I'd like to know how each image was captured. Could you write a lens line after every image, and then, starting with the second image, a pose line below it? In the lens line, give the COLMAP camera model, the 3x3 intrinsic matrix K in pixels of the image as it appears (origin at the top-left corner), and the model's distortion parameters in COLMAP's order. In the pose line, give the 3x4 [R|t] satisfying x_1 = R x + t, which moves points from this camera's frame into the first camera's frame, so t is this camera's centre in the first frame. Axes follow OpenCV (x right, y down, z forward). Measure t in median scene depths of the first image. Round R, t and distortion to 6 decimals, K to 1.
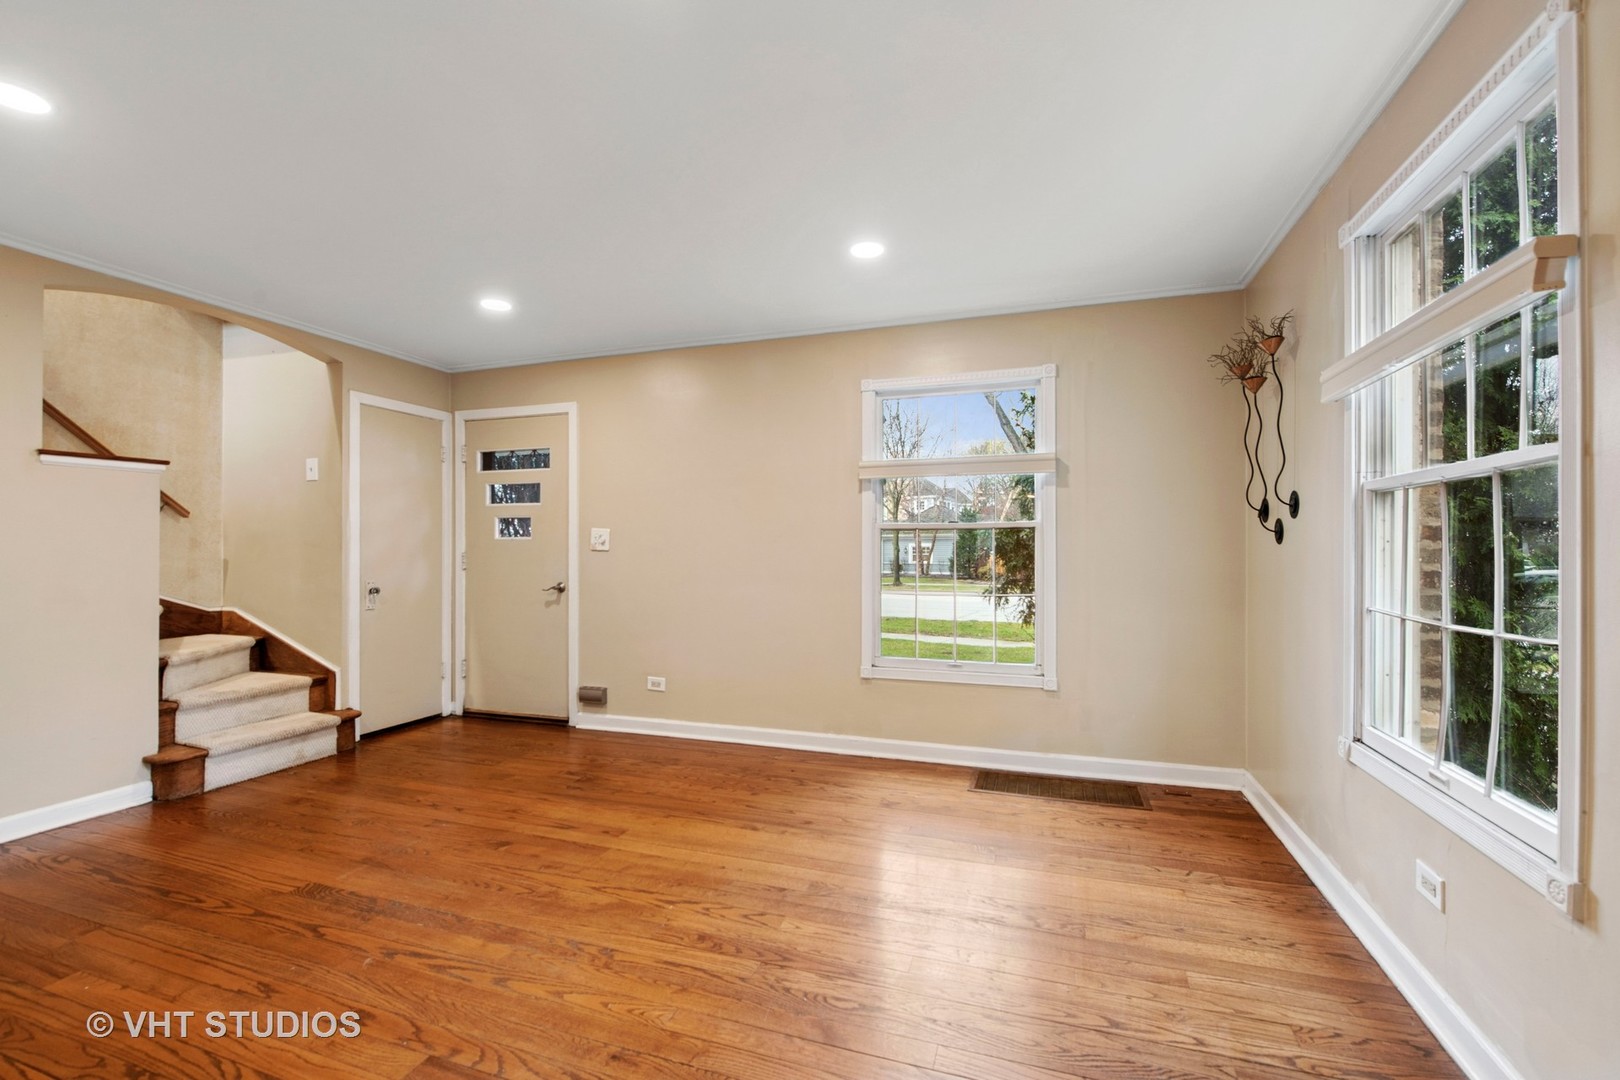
lens RADIAL K [[696.3, 0, 808.6], [0, 696.3, 544.7], [0, 0, 1]] dist [-0.003892, -0.001295]
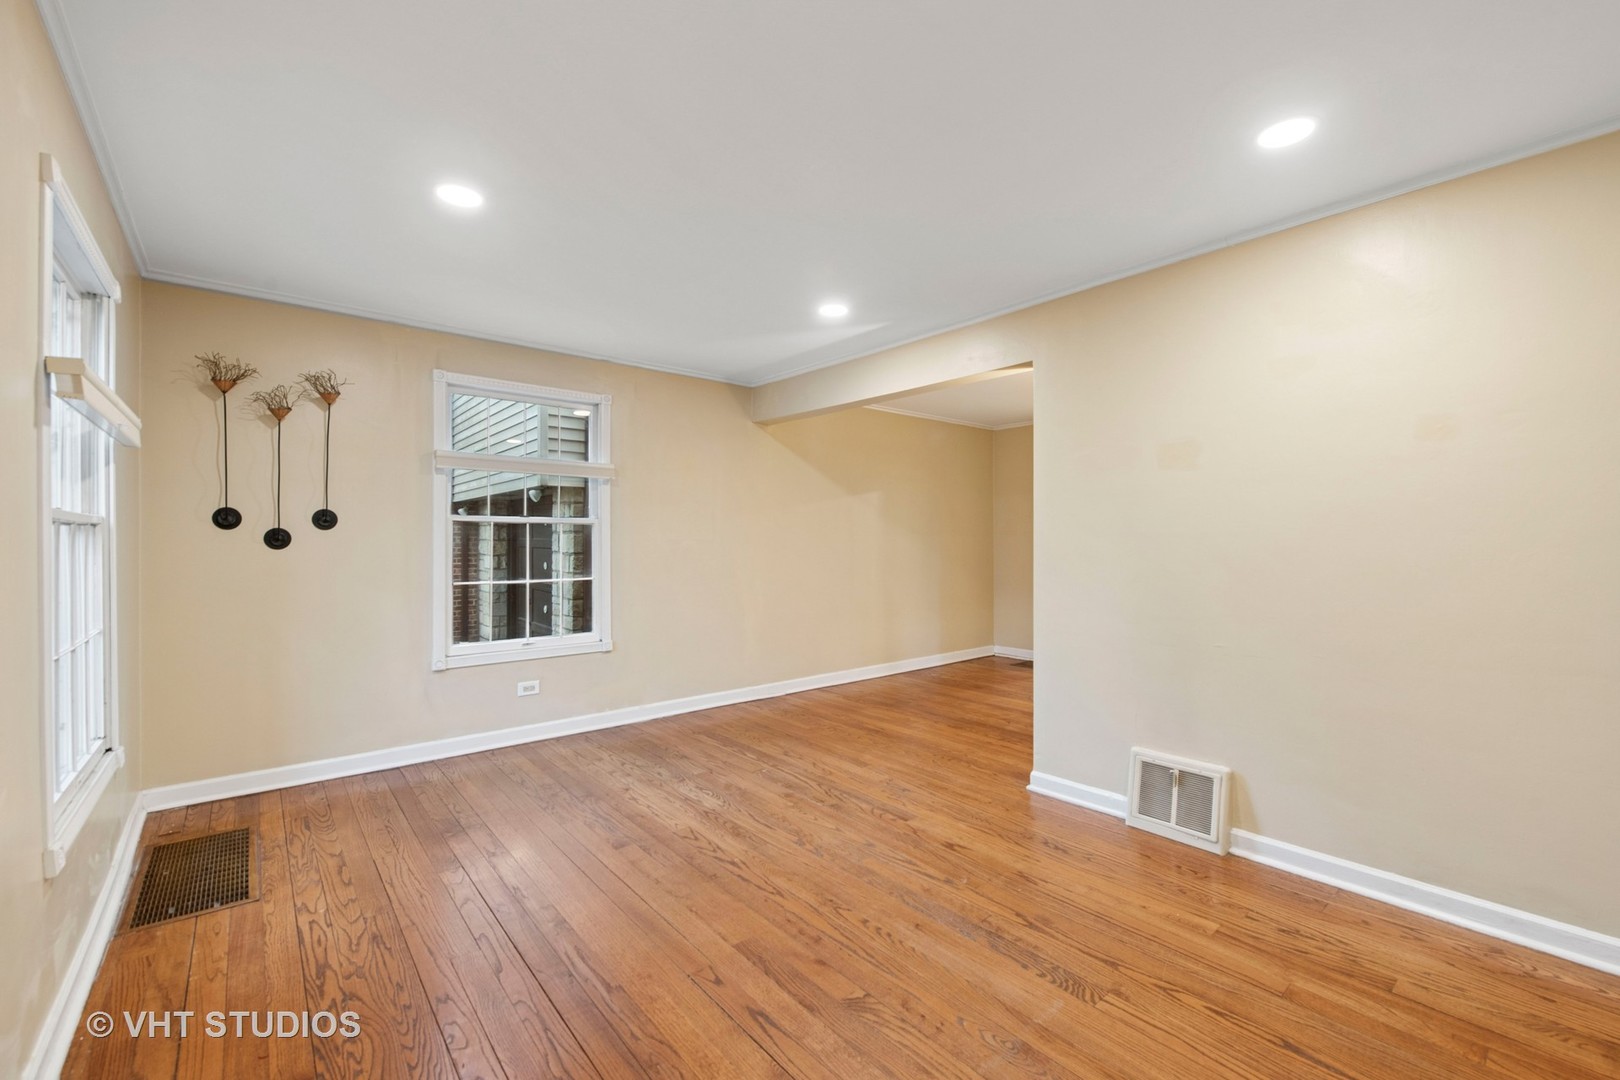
lens RADIAL K [[660.7, 0, 810.0], [0, 660.7, 544.6], [0, 0, 1]] dist [-0.003296, -0.001572]
pose [[-0.859851, 0.001501, 0.510543, -0.923638], [-0.000467, 0.999993, -0.003727, -0.010484], [-0.510545, -0.003443, -0.859844, 1.998241]]
